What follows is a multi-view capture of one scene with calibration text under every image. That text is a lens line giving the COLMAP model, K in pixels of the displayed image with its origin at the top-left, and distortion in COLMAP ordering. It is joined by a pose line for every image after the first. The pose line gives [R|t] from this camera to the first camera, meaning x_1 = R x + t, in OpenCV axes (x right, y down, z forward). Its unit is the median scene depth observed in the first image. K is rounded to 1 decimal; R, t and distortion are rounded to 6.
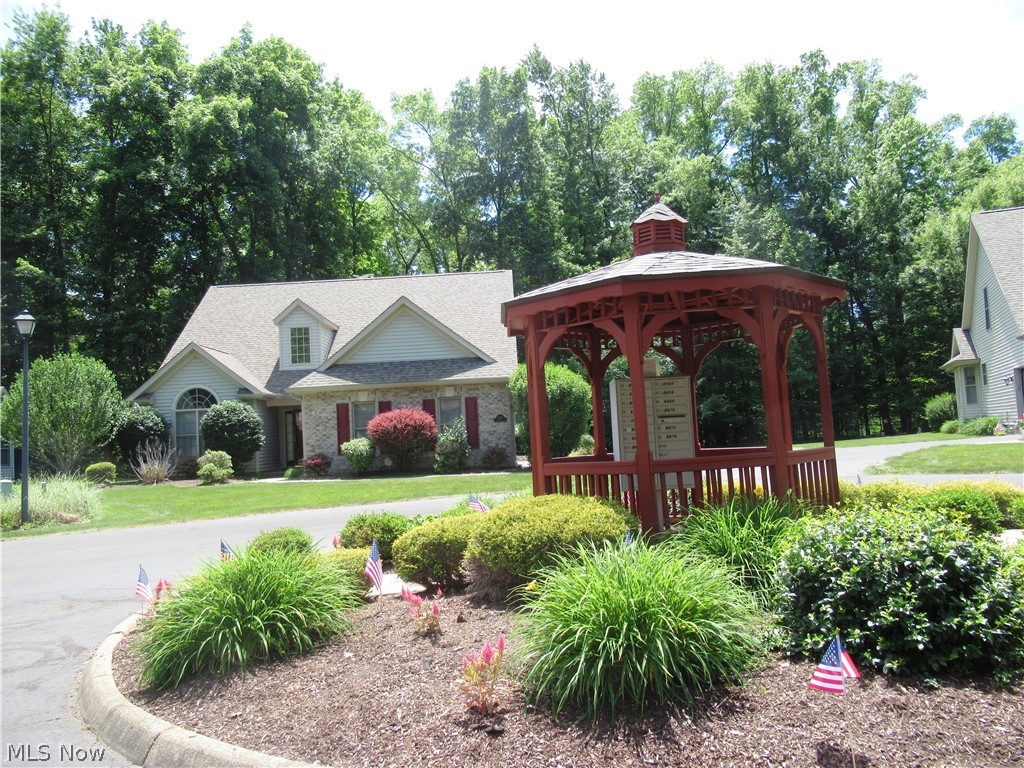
lens RADIAL K [[768.5, 0, 494.7], [0, 768.5, 387.0], [0, 0, 1]] dist [-0.000635, -0.000628]
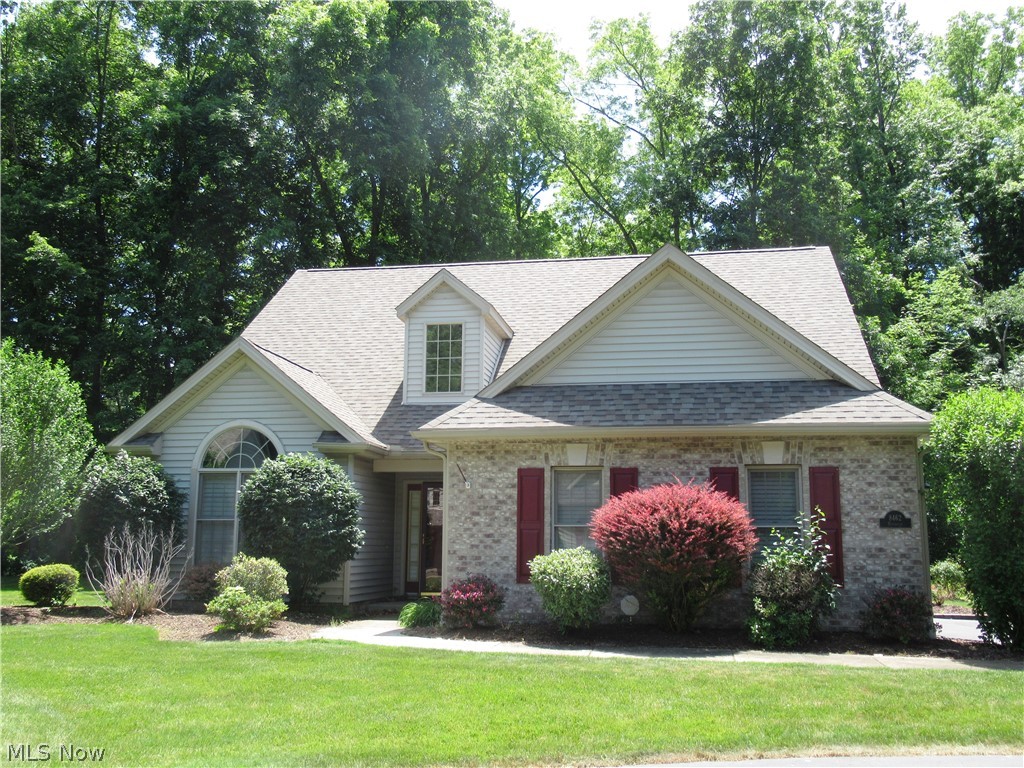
lens RADIAL K [[964.7, 0, 510.2], [0, 964.7, 374.5], [0, 0, 1]] dist [-0.000034, 0.000000]
pose [[0.985962, 0.030552, -0.164149, -0.114628], [-0.048106, 0.993408, -0.104048, 0.025800], [0.159888, 0.110484, 0.980933, 0.416913]]
